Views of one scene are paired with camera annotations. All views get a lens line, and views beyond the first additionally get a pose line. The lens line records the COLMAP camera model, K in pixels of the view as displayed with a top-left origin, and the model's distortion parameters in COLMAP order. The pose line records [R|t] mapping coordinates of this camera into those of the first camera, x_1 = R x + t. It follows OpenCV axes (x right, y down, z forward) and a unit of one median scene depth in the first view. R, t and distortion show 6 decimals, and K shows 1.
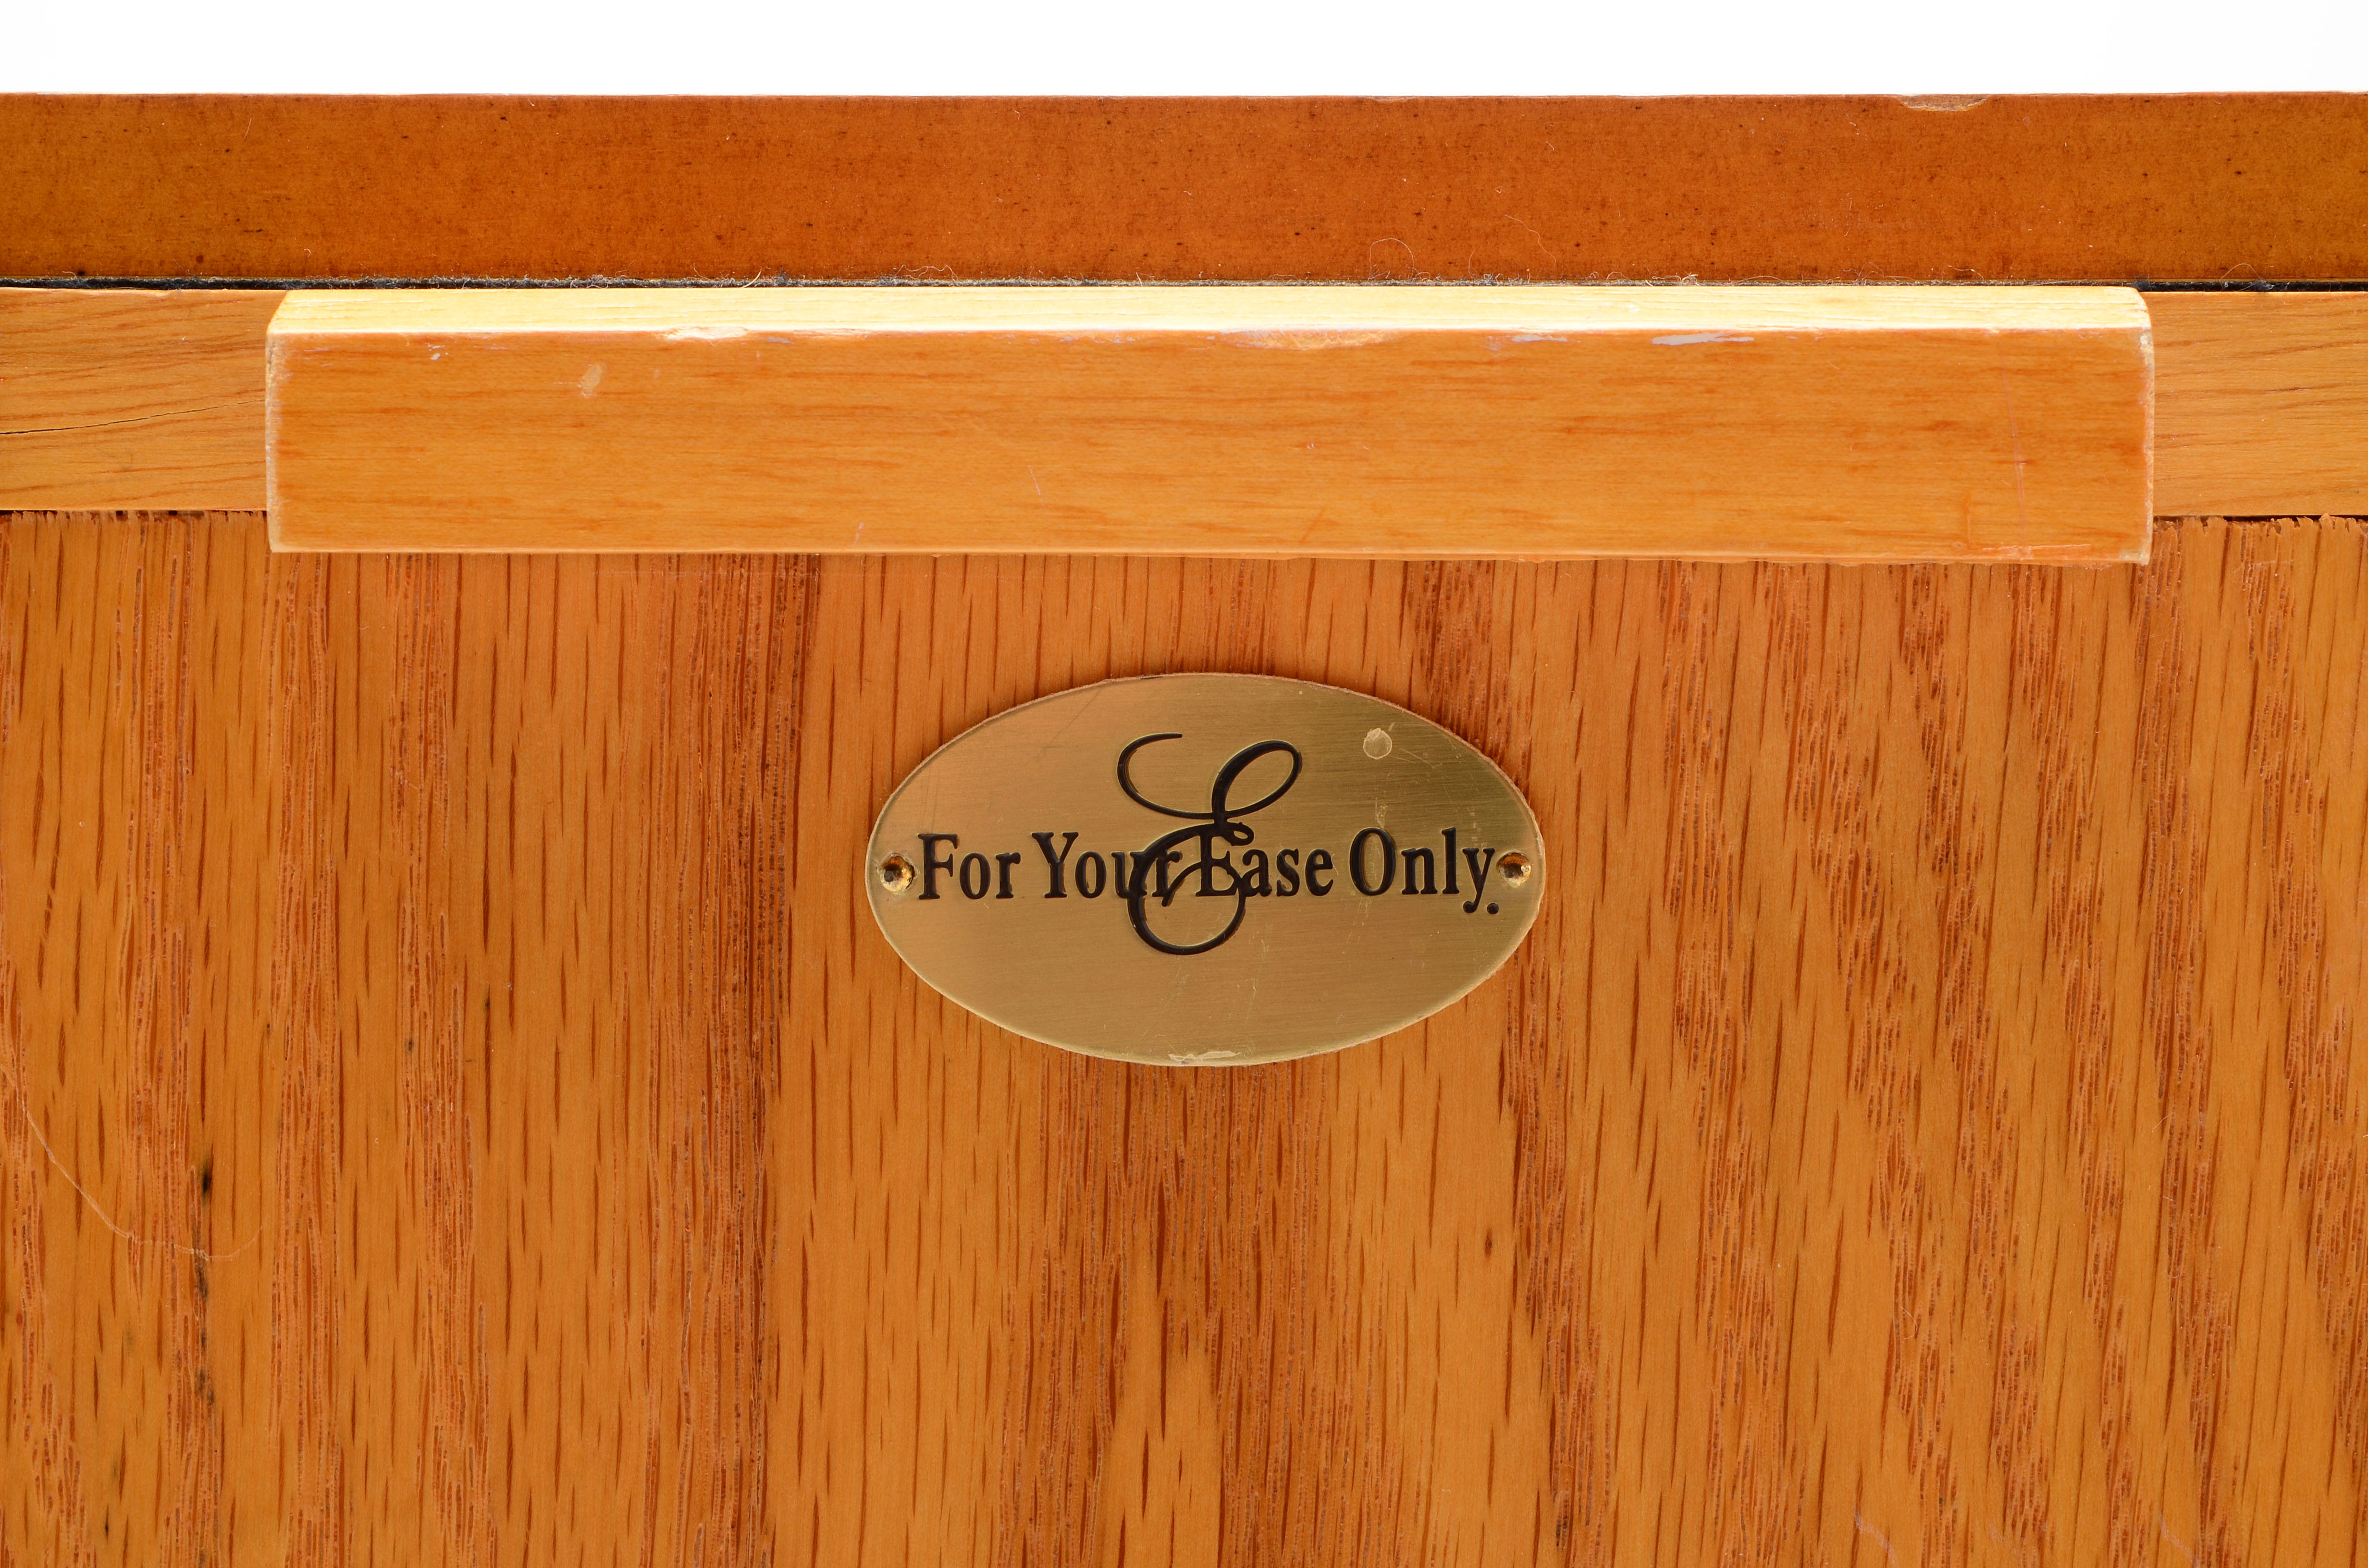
lens RADIAL K [[5581.7, 0, 1183.4], [0, 5581.7, 786.5], [0, 0, 1]] dist [-0.138970, 0.000000]
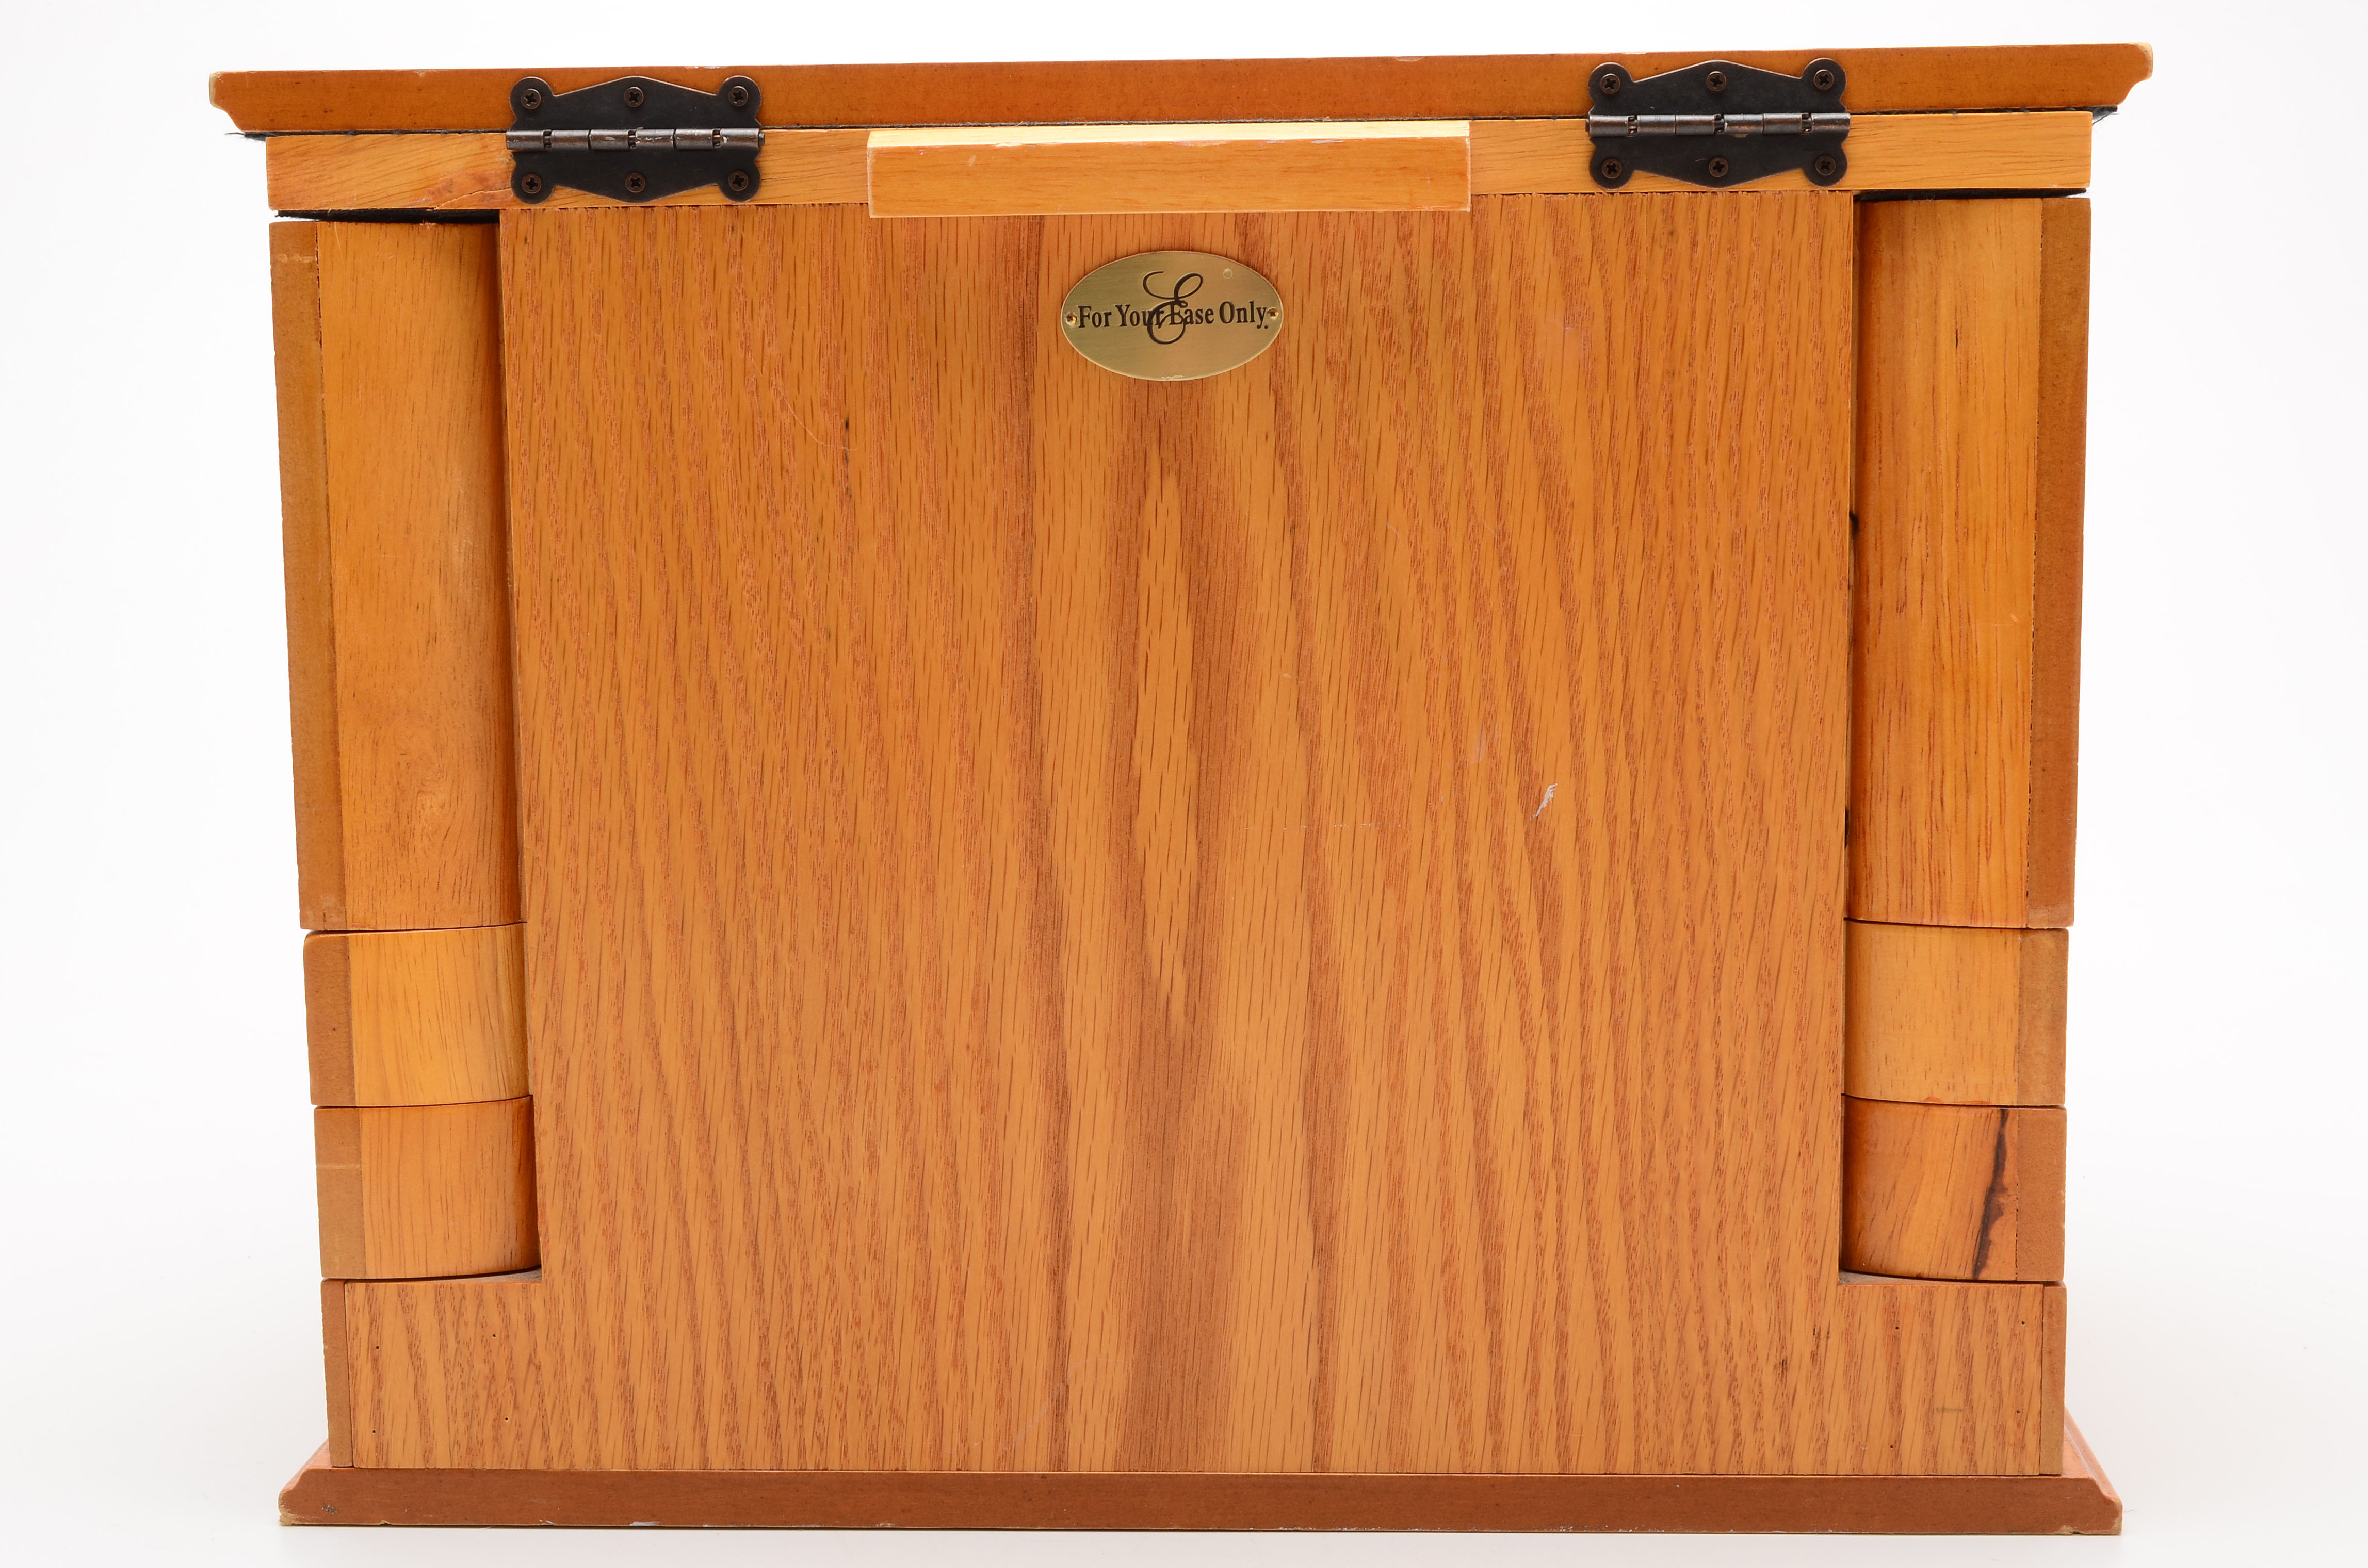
lens RADIAL K [[3619.6, 0, 1200.1], [0, 3619.6, 775.3], [0, 0, 1]] dist [-0.029681, 0.000000]
pose [[0.999816, -0.018281, 0.005845, 0.003051], [0.017373, 0.991463, 0.129227, 0.008600], [-0.008158, -0.129101, 0.991598, -1.005263]]
